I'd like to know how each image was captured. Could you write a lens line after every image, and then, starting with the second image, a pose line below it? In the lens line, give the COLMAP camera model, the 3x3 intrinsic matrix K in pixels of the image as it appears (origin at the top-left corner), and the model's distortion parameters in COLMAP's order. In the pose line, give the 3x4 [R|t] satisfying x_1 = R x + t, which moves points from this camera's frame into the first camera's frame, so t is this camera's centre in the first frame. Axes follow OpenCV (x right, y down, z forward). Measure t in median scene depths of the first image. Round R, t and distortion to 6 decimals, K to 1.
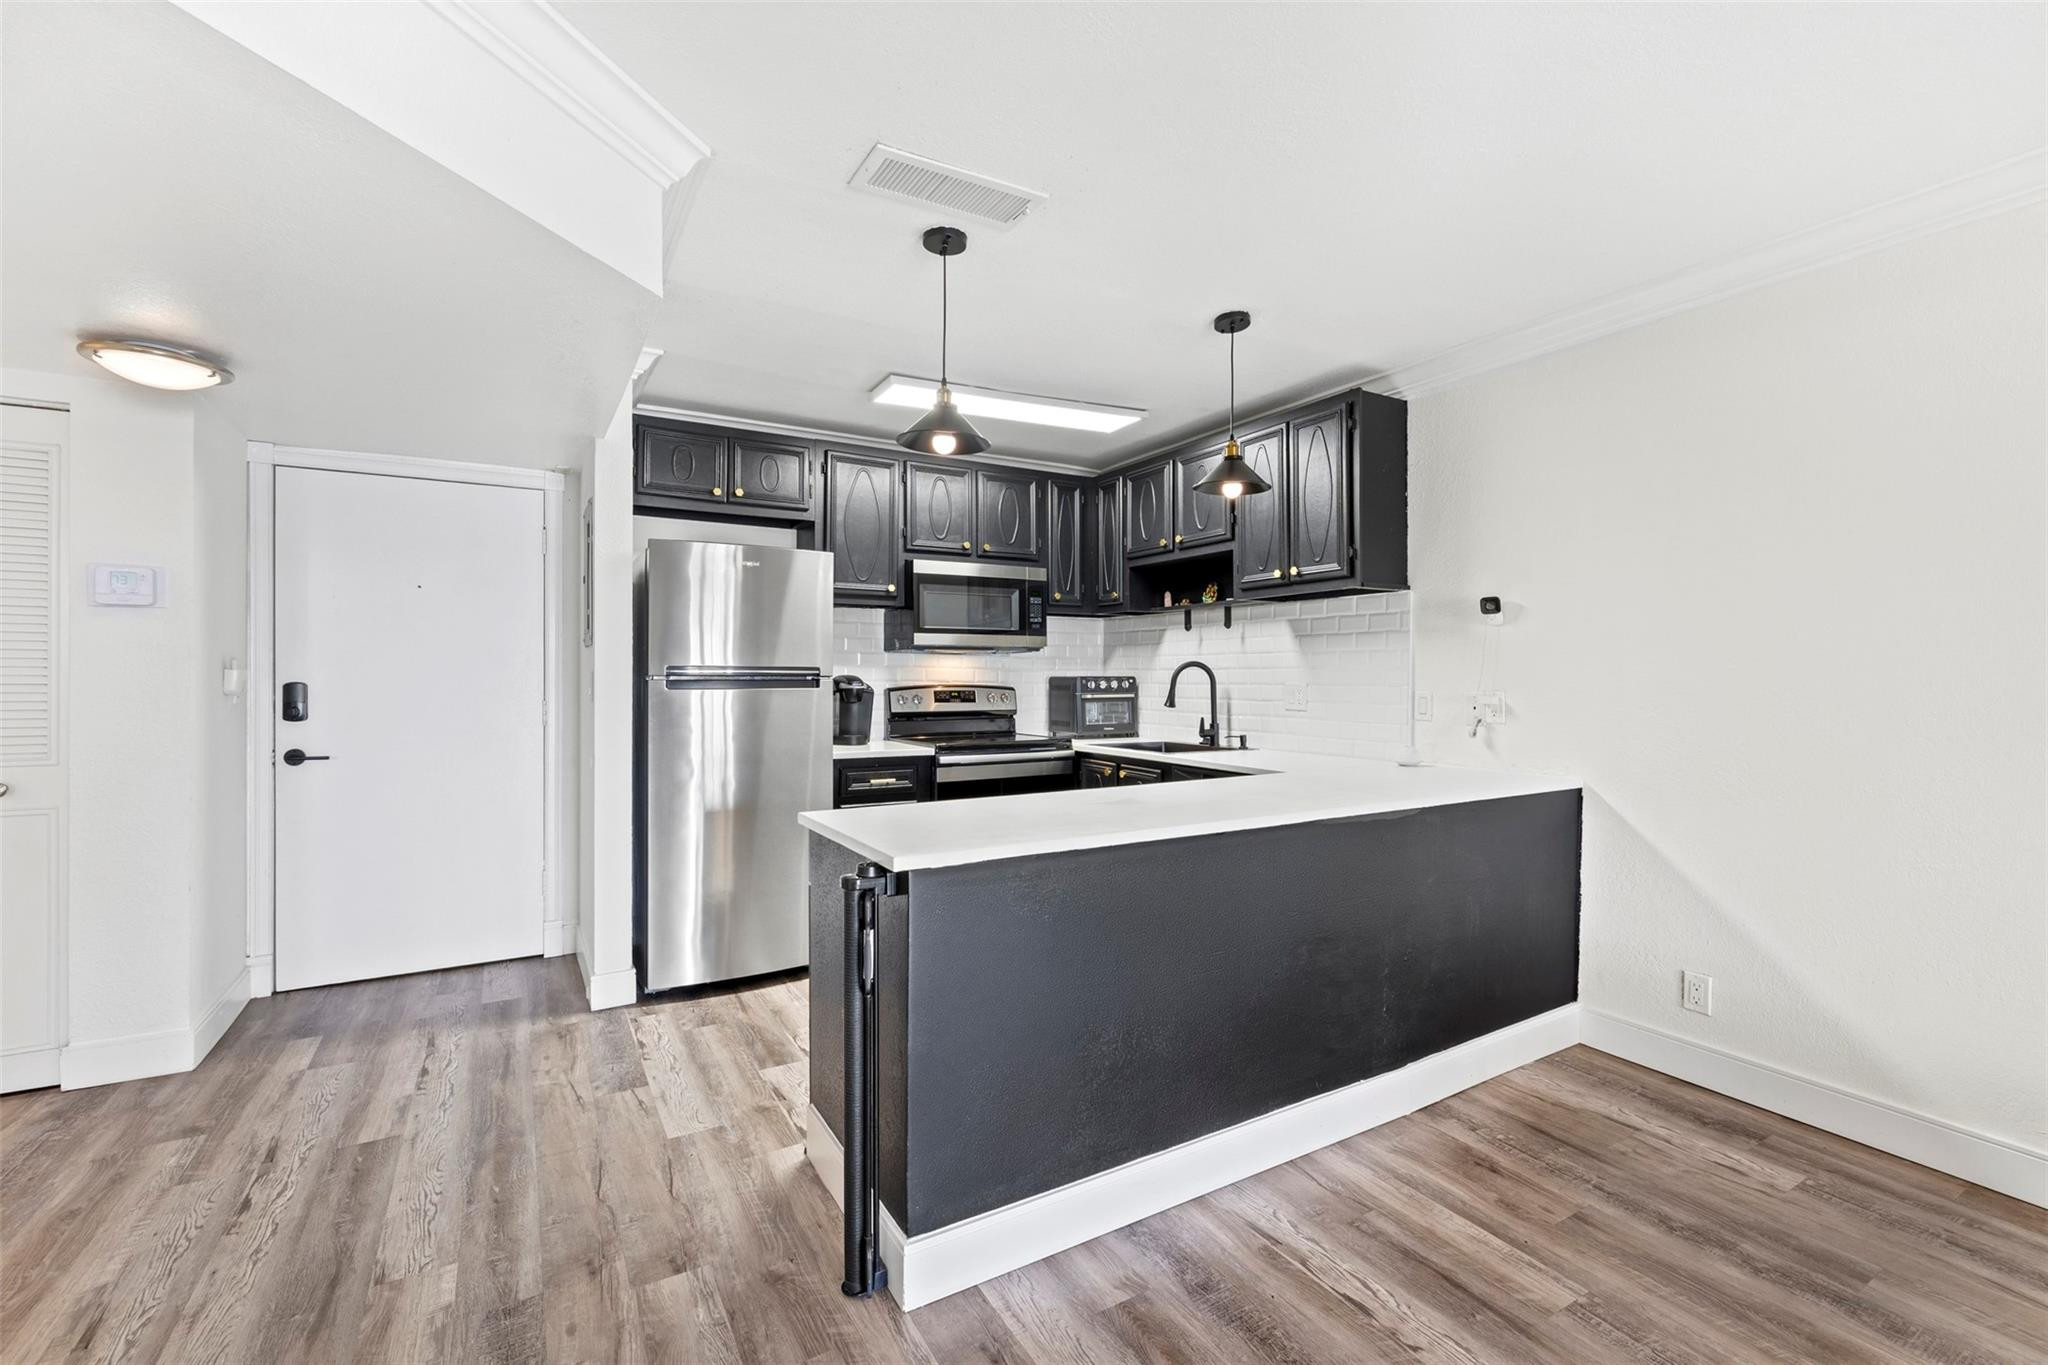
lens RADIAL K [[871.2, 0, 1029.1], [0, 871.2, 670.2], [0, 0, 1]] dist [0.002423, -0.001183]
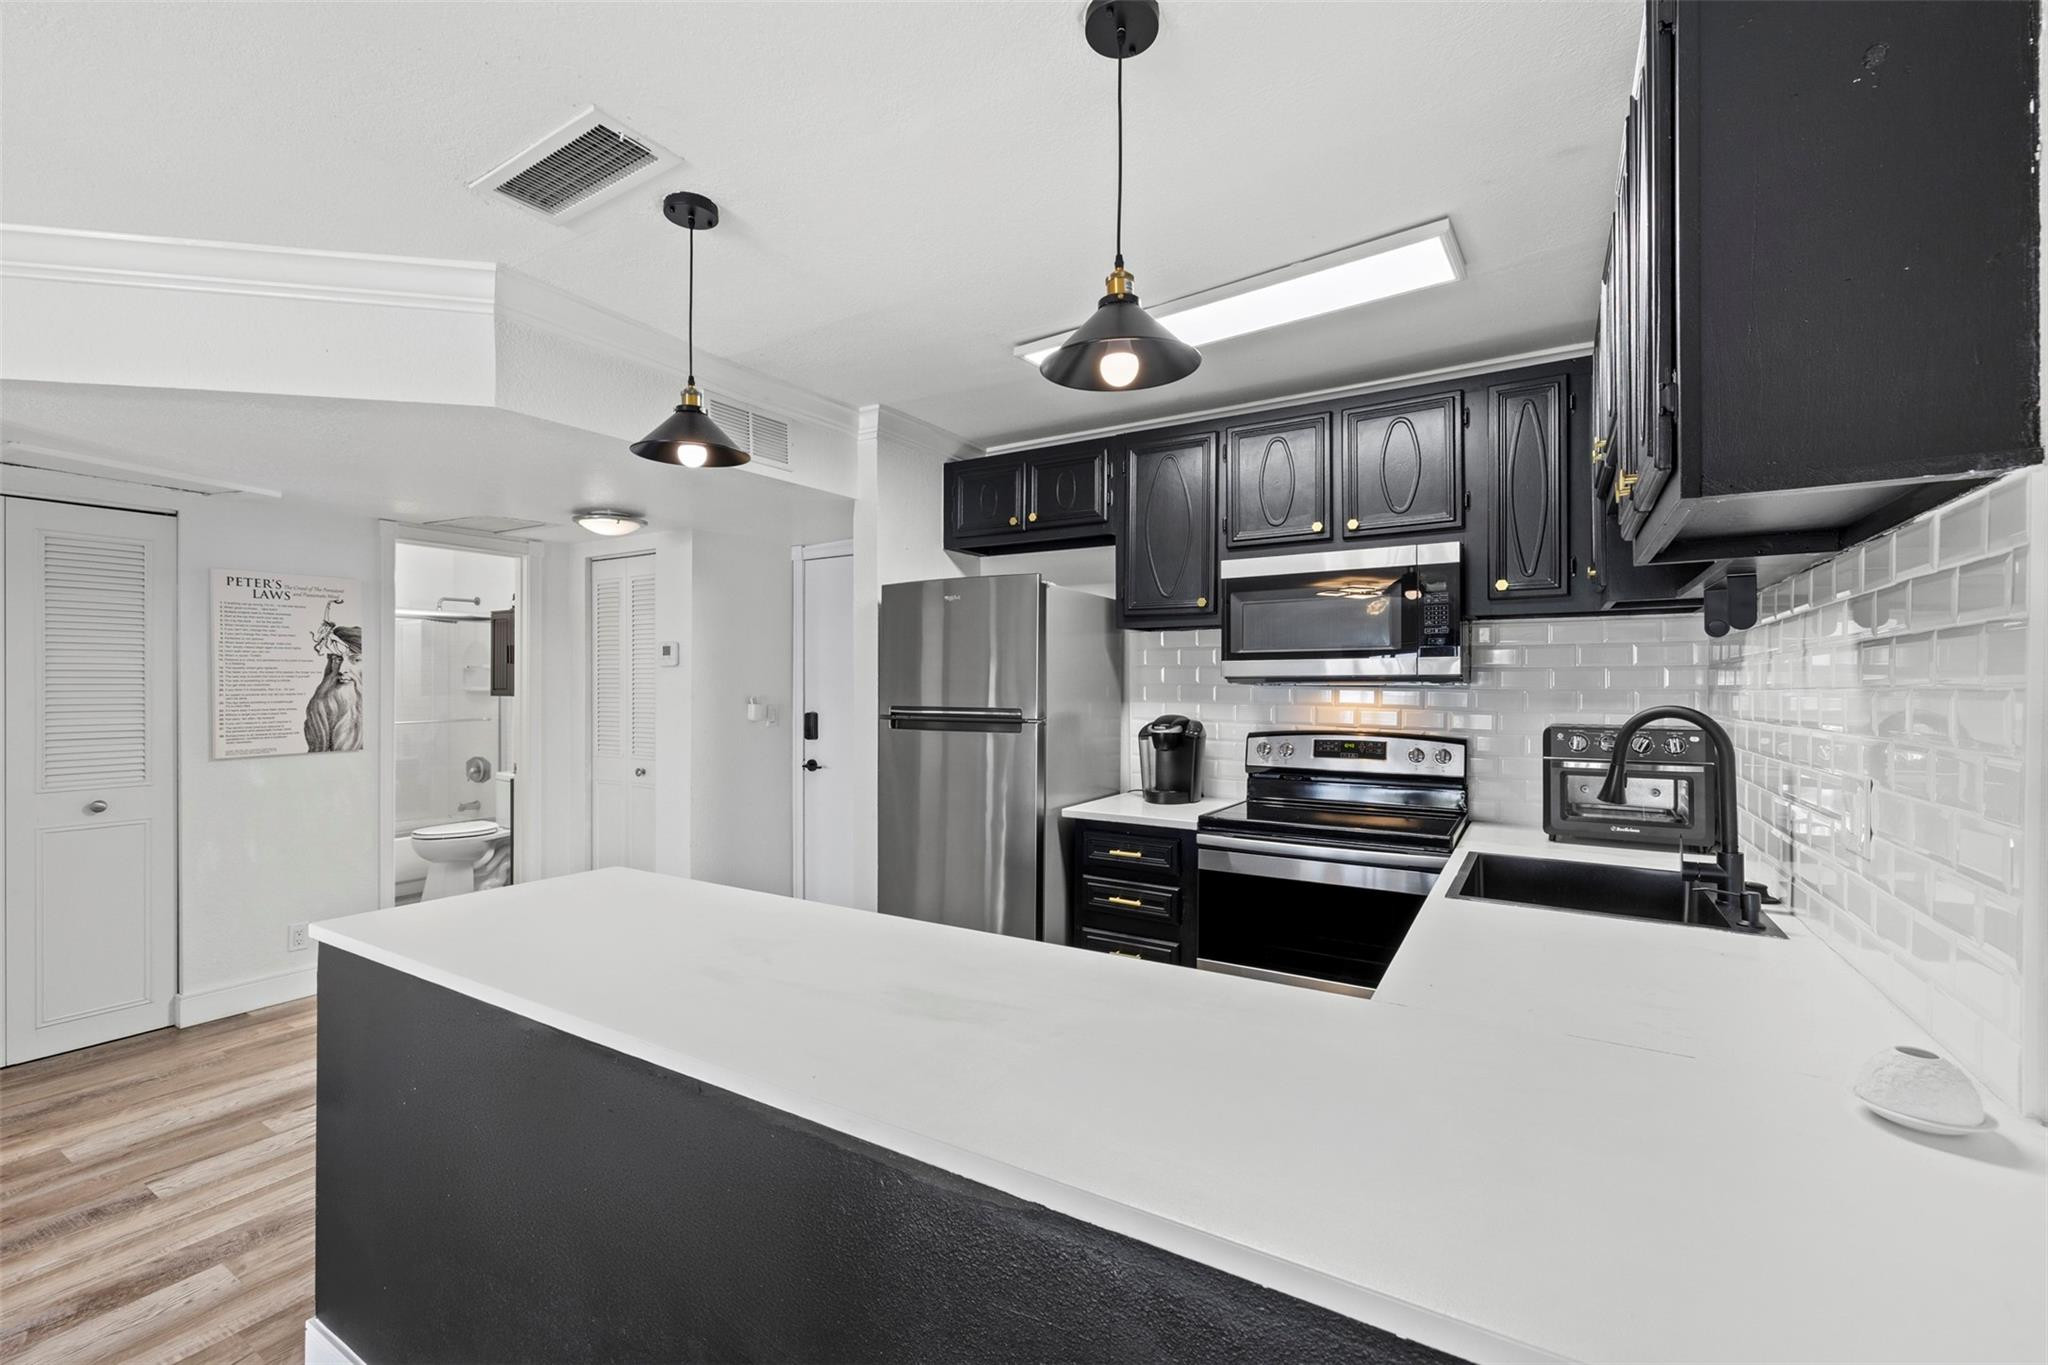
lens RADIAL K [[871.2, 0, 995.6], [0, 871.2, 682.0], [0, 0, 1]] dist [0.002423, -0.001183]
pose [[0.460975, -0.005541, -0.887396, 0.464890], [0.002935, 0.999985, -0.004720, -0.023357], [0.887408, -0.000429, 0.460984, 0.527357]]
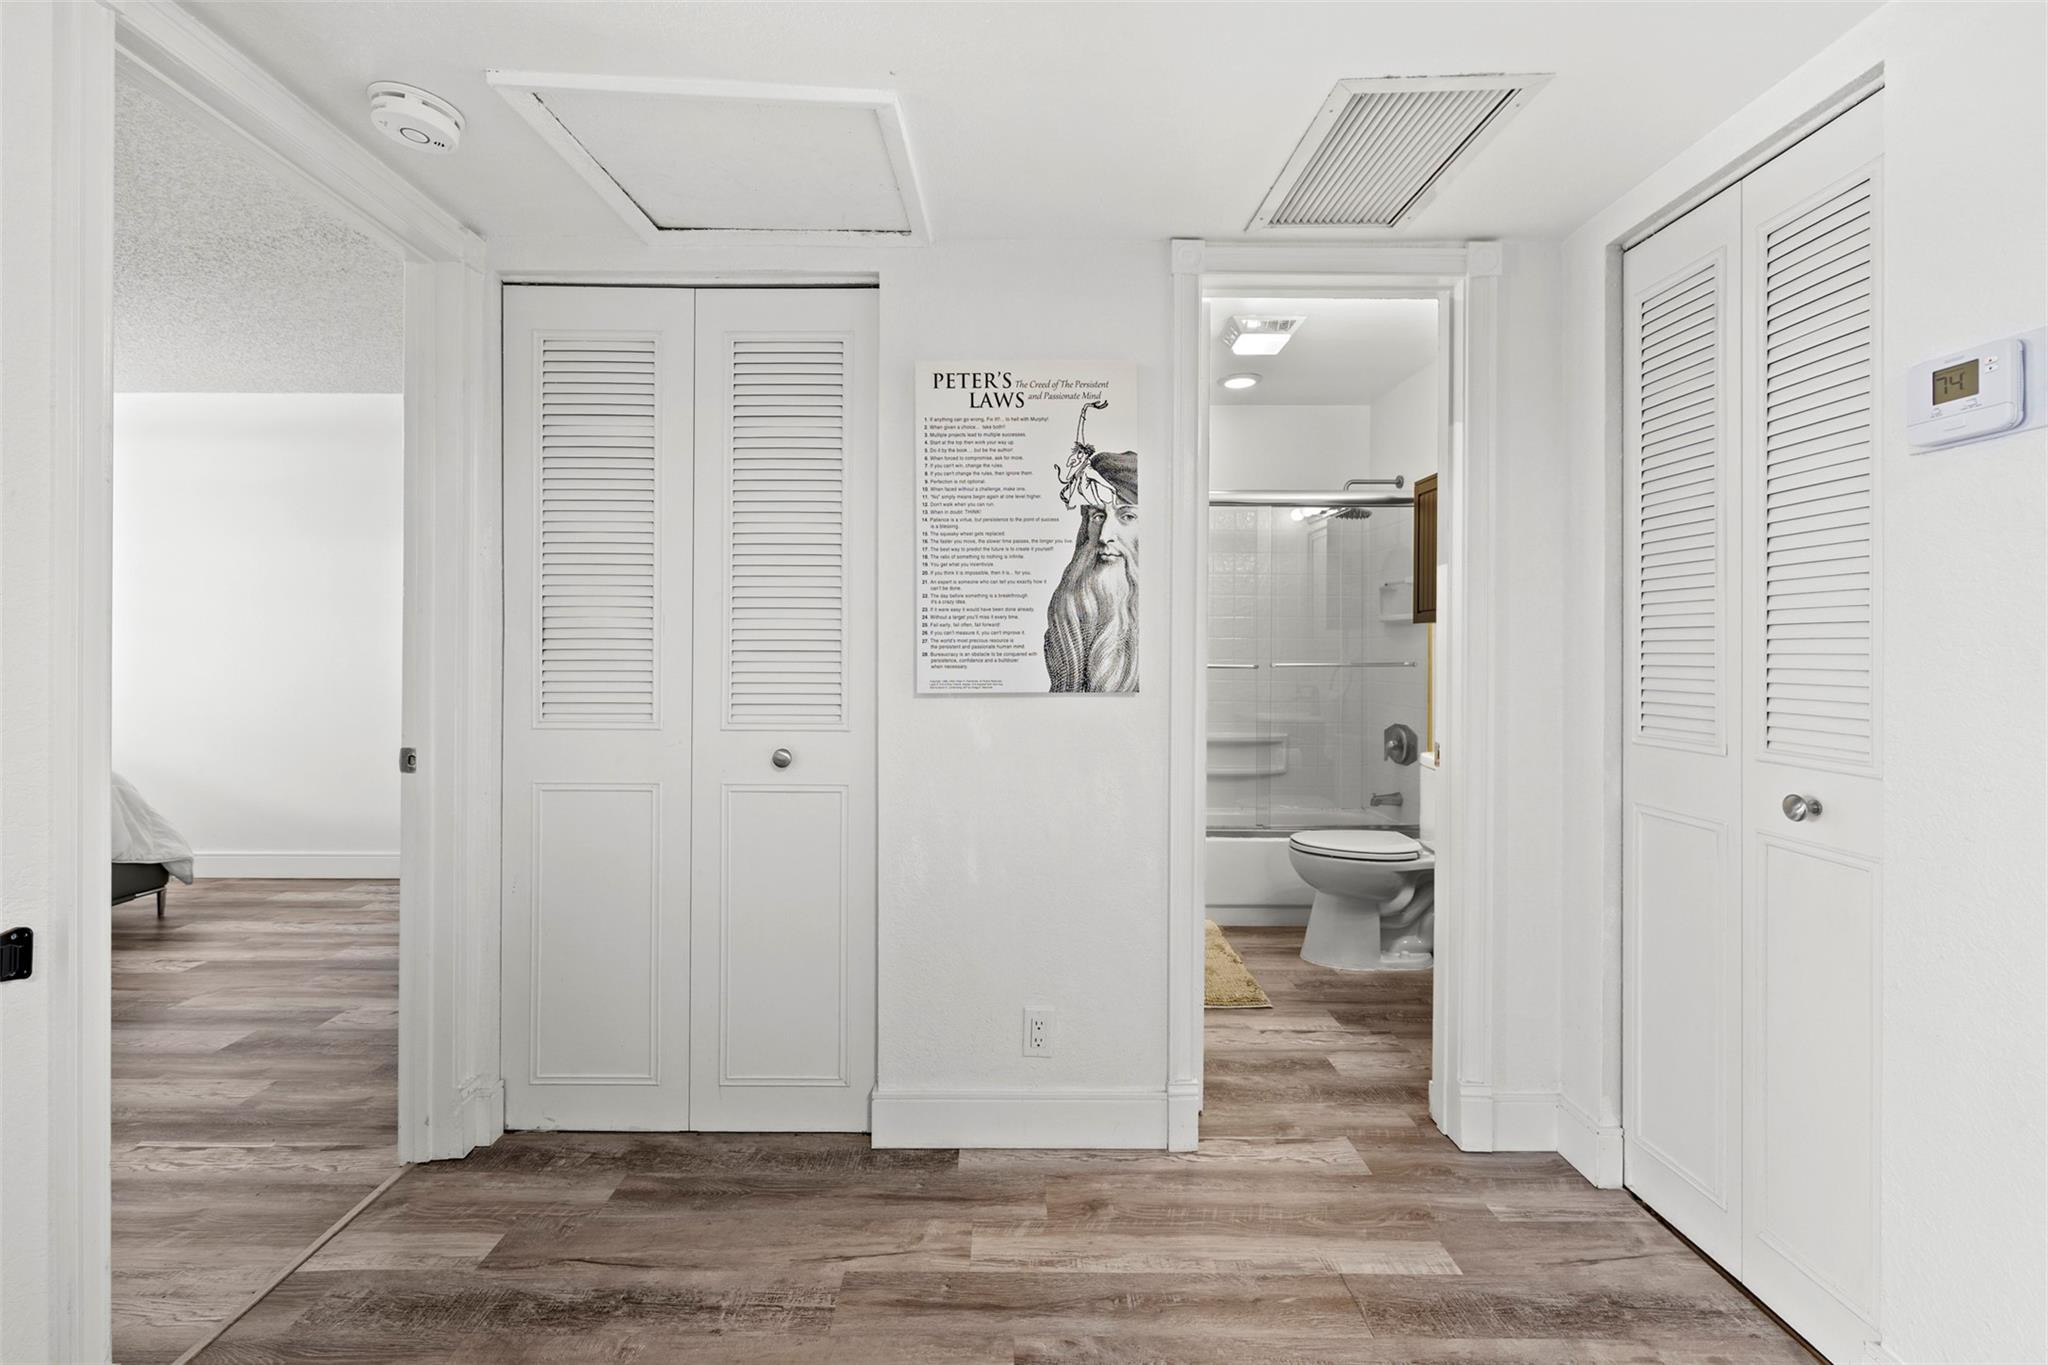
lens RADIAL K [[871.2, 0, 1019.6], [0, 871.2, 651.8], [0, 0, 1]] dist [0.002423, -0.001183]
pose [[-0.487668, -0.007286, -0.872999, -0.276975], [-0.006428, 0.999968, -0.004755, 0.026219], [0.873006, 0.003293, -0.487699, 0.531407]]
